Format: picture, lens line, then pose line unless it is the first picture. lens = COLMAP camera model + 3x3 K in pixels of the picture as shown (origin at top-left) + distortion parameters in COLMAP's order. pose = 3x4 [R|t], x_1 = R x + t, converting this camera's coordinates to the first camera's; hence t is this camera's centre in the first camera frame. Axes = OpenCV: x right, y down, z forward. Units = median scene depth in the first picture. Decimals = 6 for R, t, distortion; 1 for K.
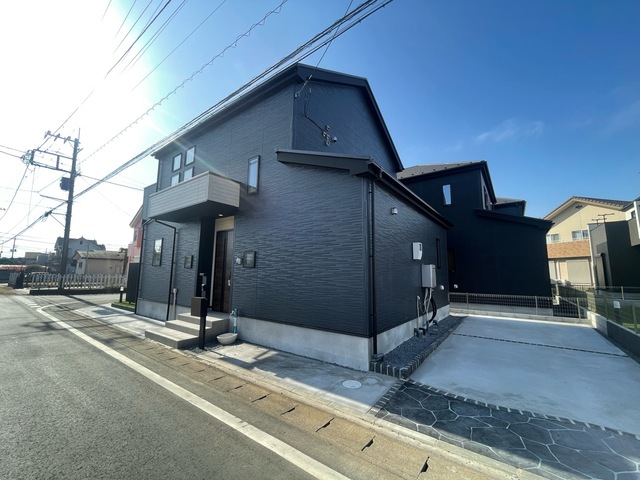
lens RADIAL K [[260.1, 0, 321.2], [0, 260.1, 242.1], [0, 0, 1]] dist [-0.002401, -0.000108]
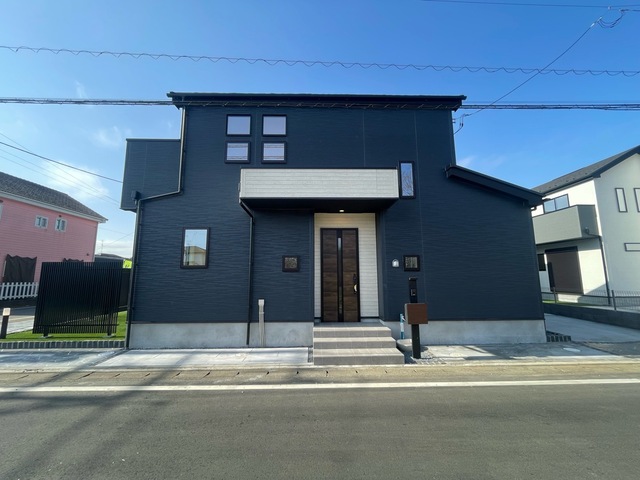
lens RADIAL K [[260.1, 0, 321.0], [0, 260.1, 238.4], [0, 0, 1]] dist [-0.002401, -0.000108]
pose [[0.791525, 0.071202, 0.606974, -1.193263], [-0.060170, 0.997444, -0.038542, 0.033377], [-0.608167, -0.006015, 0.793786, 0.425873]]
